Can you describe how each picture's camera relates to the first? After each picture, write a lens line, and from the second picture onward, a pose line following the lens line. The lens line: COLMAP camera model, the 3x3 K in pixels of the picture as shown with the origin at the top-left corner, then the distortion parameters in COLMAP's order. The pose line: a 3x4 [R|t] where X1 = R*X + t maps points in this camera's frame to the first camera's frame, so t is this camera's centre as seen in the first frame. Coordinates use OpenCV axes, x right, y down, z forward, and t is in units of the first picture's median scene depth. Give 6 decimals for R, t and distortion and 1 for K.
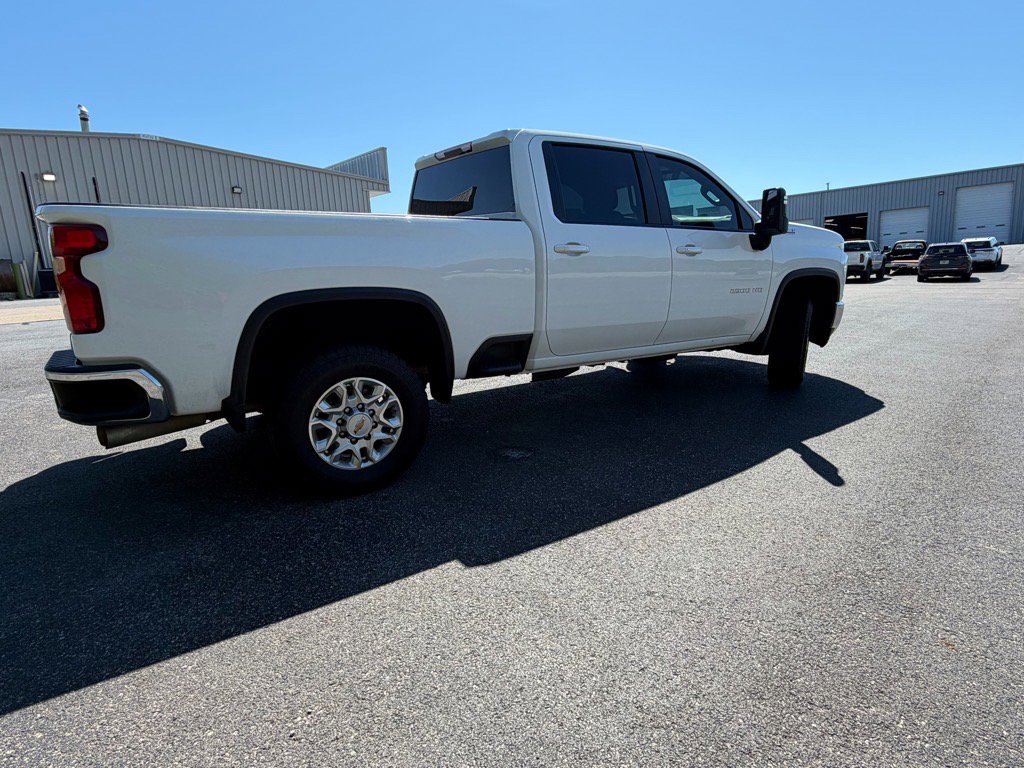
lens RADIAL K [[558.7, 0, 511.4], [0, 558.7, 383.2], [0, 0, 1]] dist [0.001487, 0.001097]
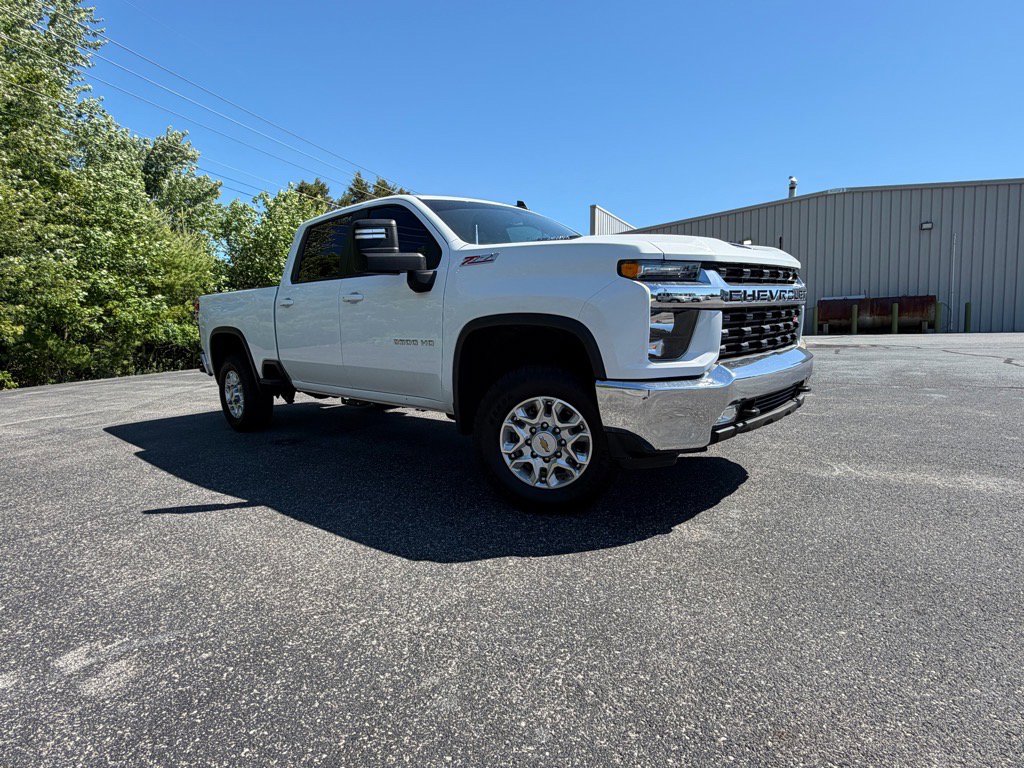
lens RADIAL K [[558.7, 0, 507.6], [0, 558.7, 382.1], [0, 0, 1]] dist [0.001487, 0.001097]
pose [[0.240413, 0.112586, -0.964119, 1.624428], [-0.188297, 0.979792, 0.067462, -0.250984], [0.952232, 0.165322, 0.256755, 1.233197]]
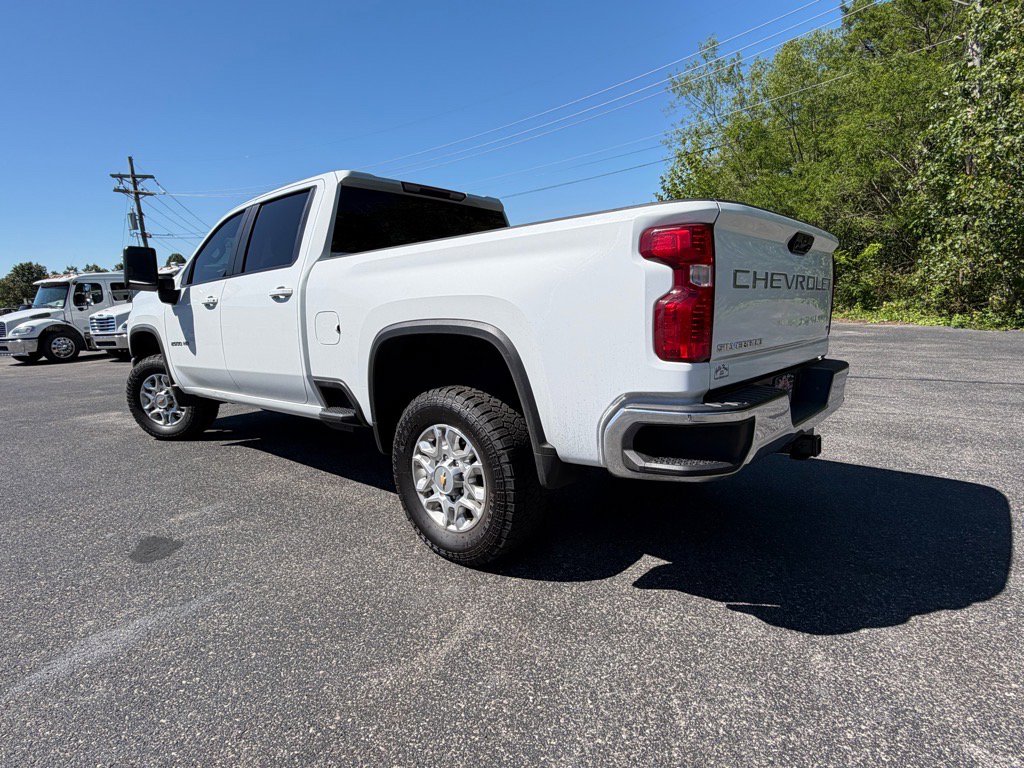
lens RADIAL K [[558.7, 0, 504.7], [0, 558.7, 388.6], [0, 0, 1]] dist [0.001487, 0.001097]
pose [[-0.261886, -0.120622, 0.957531, -1.286433], [0.255940, 0.947954, 0.189415, -0.288059], [-0.930543, 0.294676, -0.217384, 1.405567]]
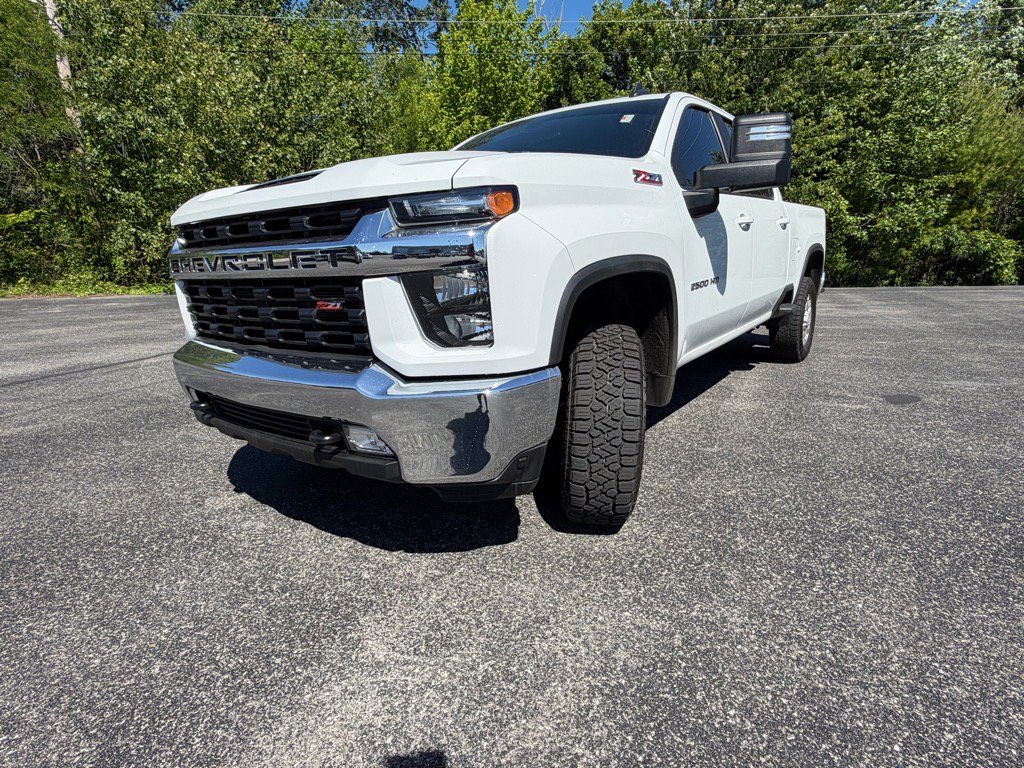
lens RADIAL K [[558.7, 0, 507.0], [0, 558.7, 384.4], [0, 0, 1]] dist [0.001487, 0.001097]
pose [[-0.936253, 0.121440, -0.329669, 0.804682], [-0.038080, 0.897753, 0.438851, -0.557593], [0.349255, 0.423429, -0.835900, 2.474396]]
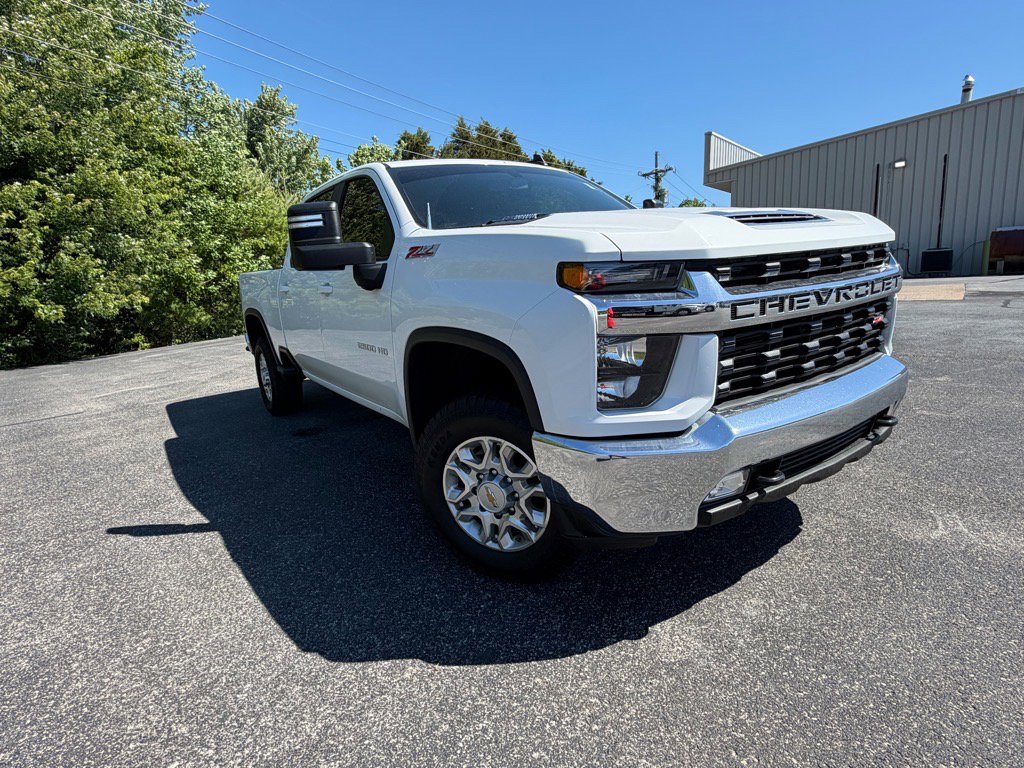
lens RADIAL K [[558.7, 0, 505.7], [0, 558.7, 382.5], [0, 0, 1]] dist [0.001487, 0.001097]
pose [[0.036757, 0.210625, -0.976876, 1.437250], [-0.159830, 0.966192, 0.202307, -0.380207], [0.986460, 0.148698, 0.069178, 1.477364]]
